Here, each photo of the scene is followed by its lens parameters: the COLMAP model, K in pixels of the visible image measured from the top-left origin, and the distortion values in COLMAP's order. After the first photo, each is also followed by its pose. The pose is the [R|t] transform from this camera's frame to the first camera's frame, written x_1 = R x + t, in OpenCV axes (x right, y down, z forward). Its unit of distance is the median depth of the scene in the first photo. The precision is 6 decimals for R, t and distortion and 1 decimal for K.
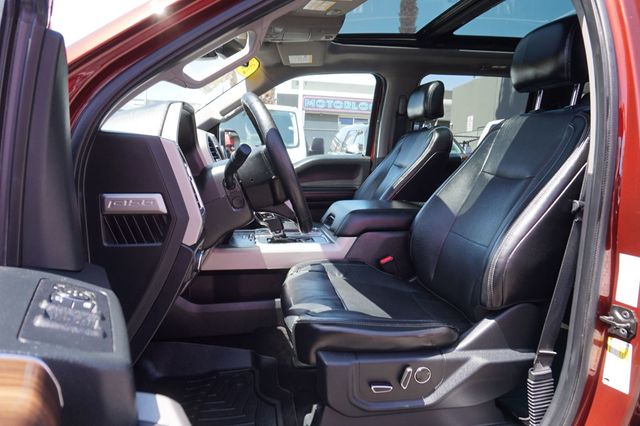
lens RADIAL K [[439.6, 0, 320.0], [0, 439.6, 213.0], [0, 0, 1]] dist [-0.034741, 0.000469]
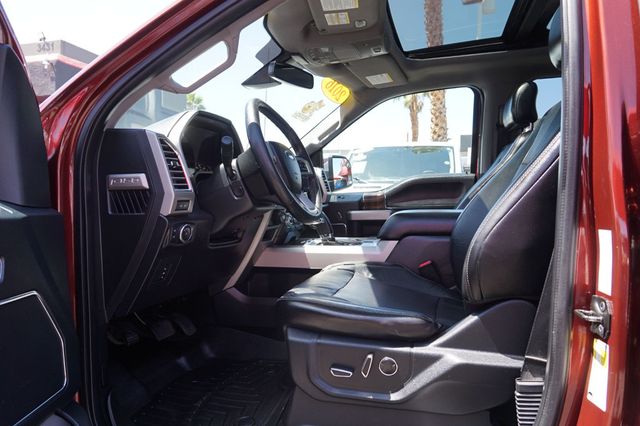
lens RADIAL K [[438.0, 0, 322.5], [0, 438.0, 209.5], [0, 0, 1]] dist [-0.021613, 0.001346]
pose [[0.910810, -0.013349, -0.412611, 0.494522], [-0.032892, 0.993953, -0.104764, 0.138664], [0.411514, 0.108992, 0.904863, 0.057702]]
